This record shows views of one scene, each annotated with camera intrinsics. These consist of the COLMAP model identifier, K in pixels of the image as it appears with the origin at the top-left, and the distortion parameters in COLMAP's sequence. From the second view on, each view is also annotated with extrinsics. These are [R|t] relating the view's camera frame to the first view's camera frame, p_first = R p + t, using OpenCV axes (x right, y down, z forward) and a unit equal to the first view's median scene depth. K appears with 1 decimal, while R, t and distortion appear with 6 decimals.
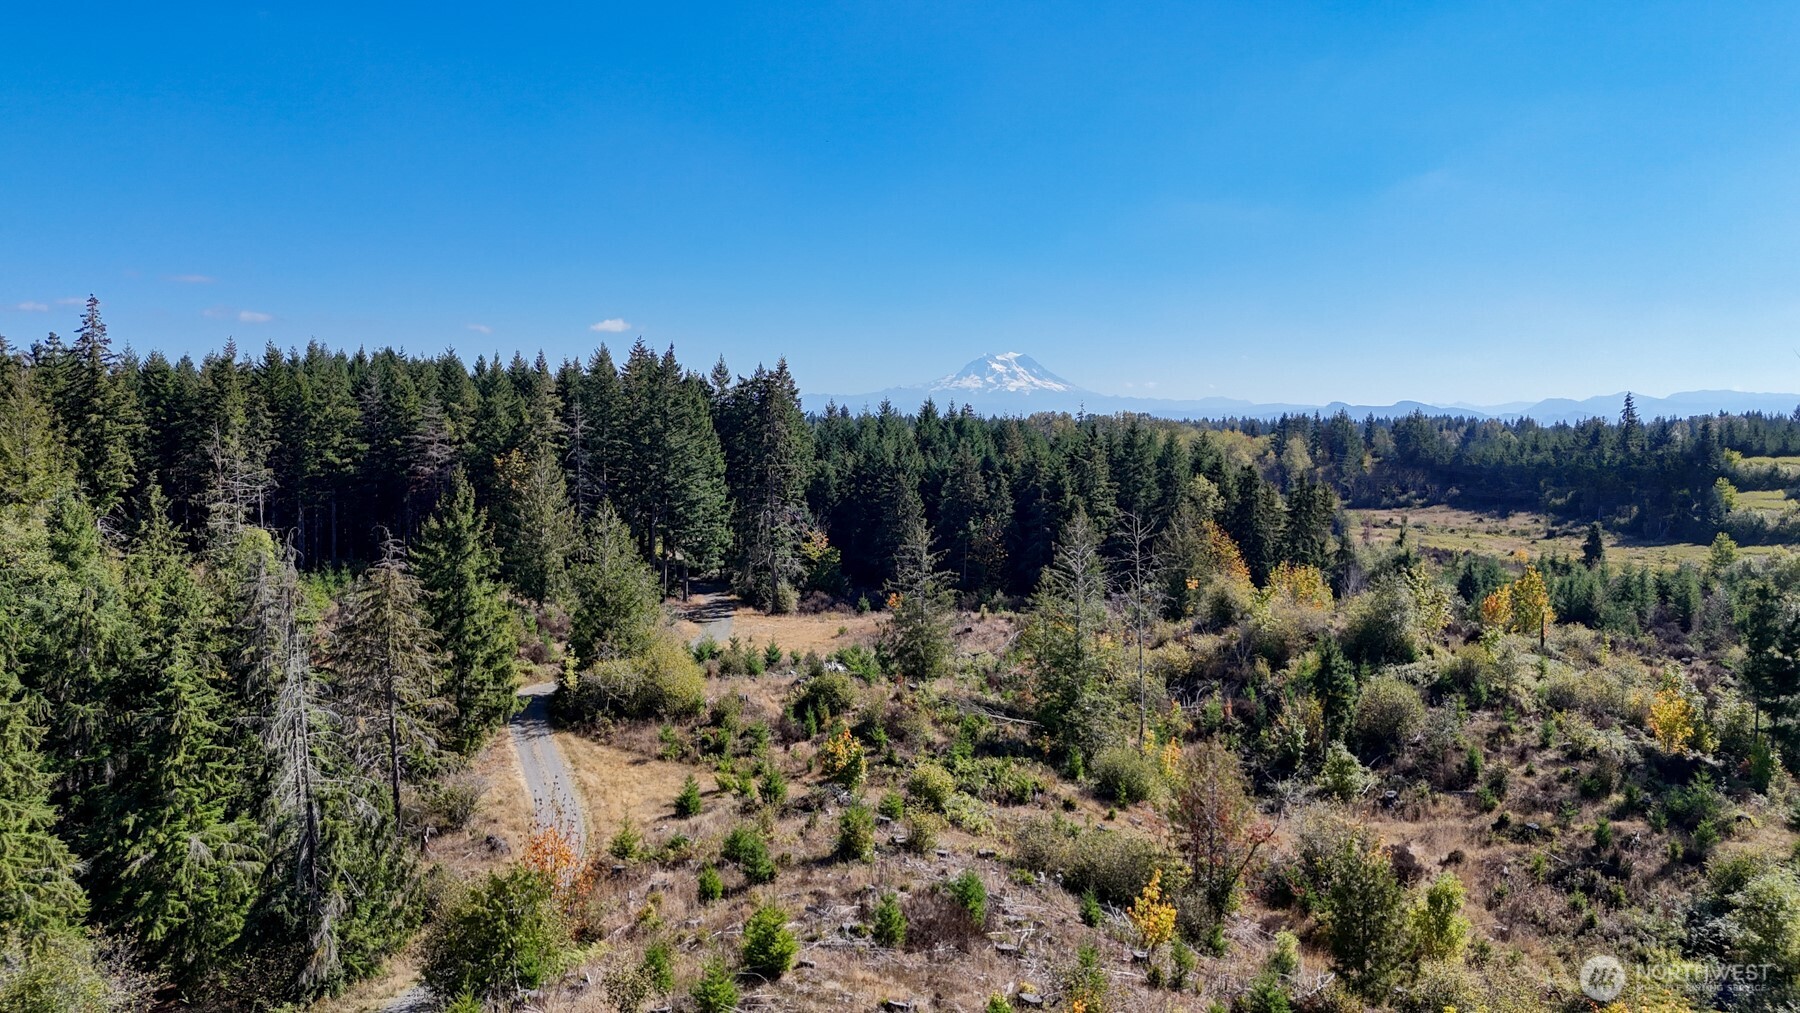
lens RADIAL K [[1313.9, 0, 900.0], [0, 1313.9, 506.5], [0, 0, 1]] dist [0.102218, -0.063585]
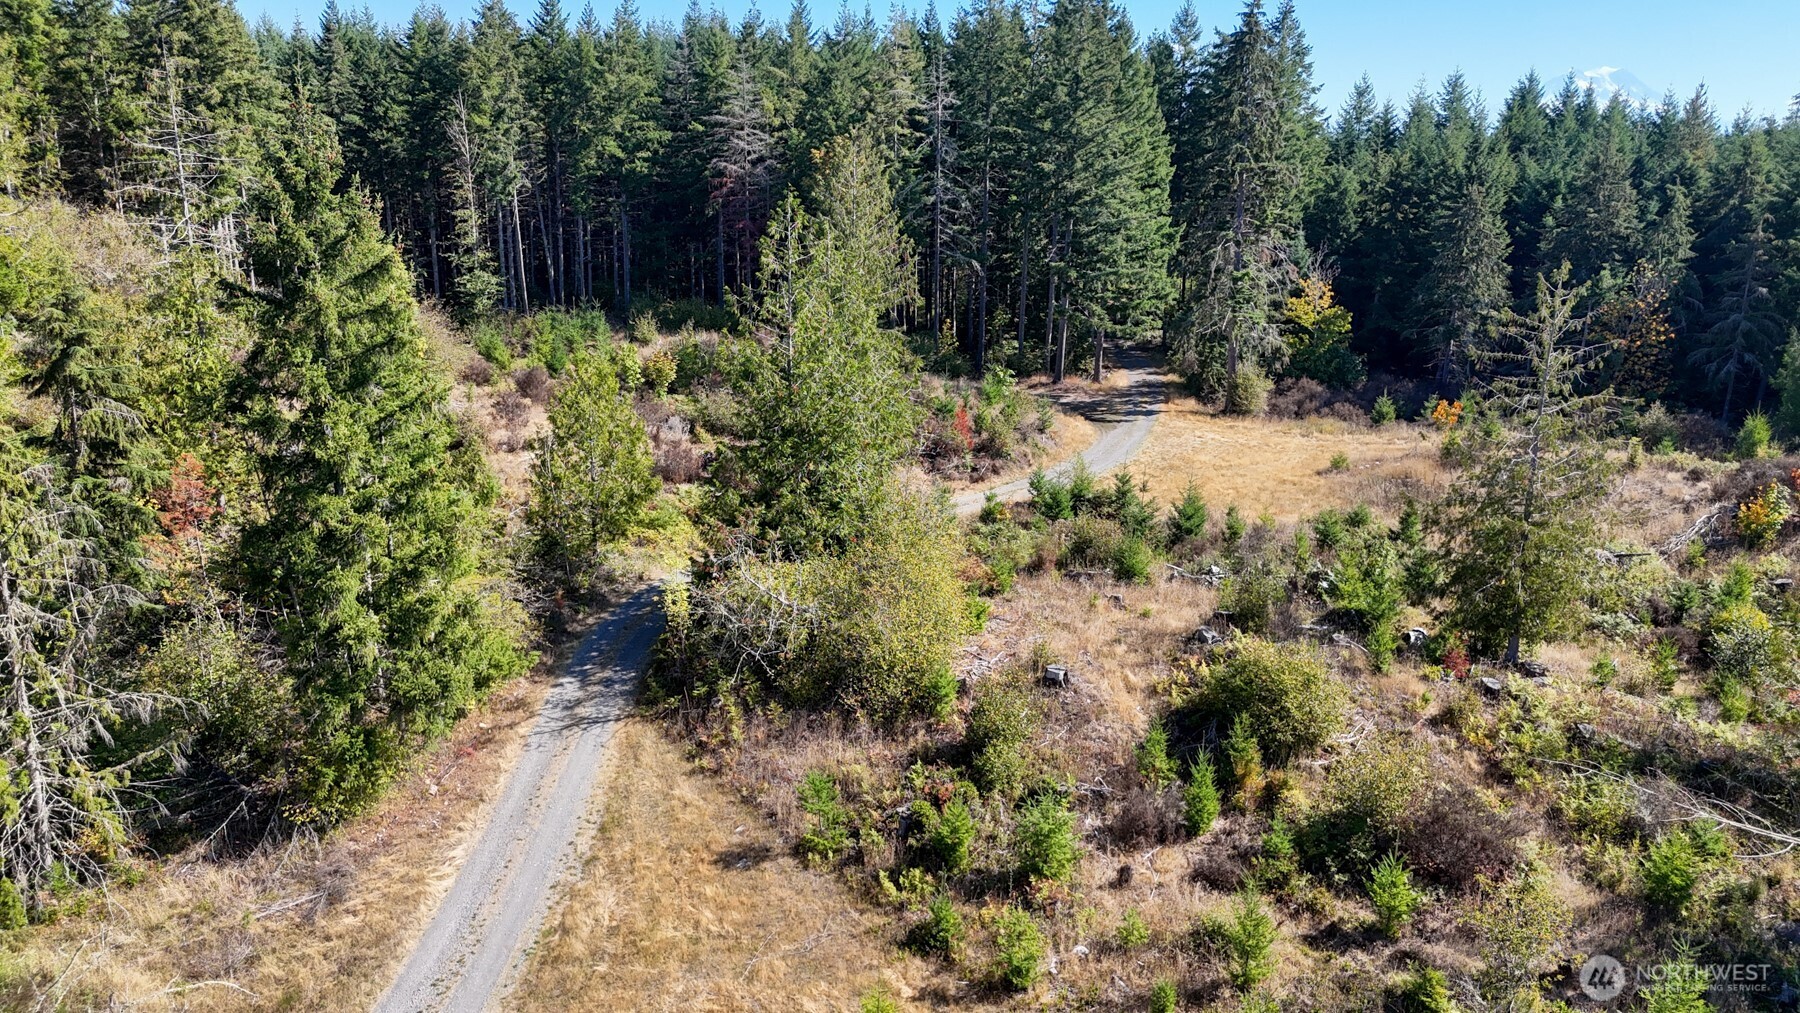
lens RADIAL K [[1322.8, 0, 900.0], [0, 1322.8, 506.5], [0, 0, 1]] dist [0.064319, -0.066536]
pose [[0.928843, 0.099091, -0.356976, -0.011326], [-0.028001, 0.979587, 0.199060, 0.004463], [0.369415, -0.174900, 0.912657, 0.361729]]
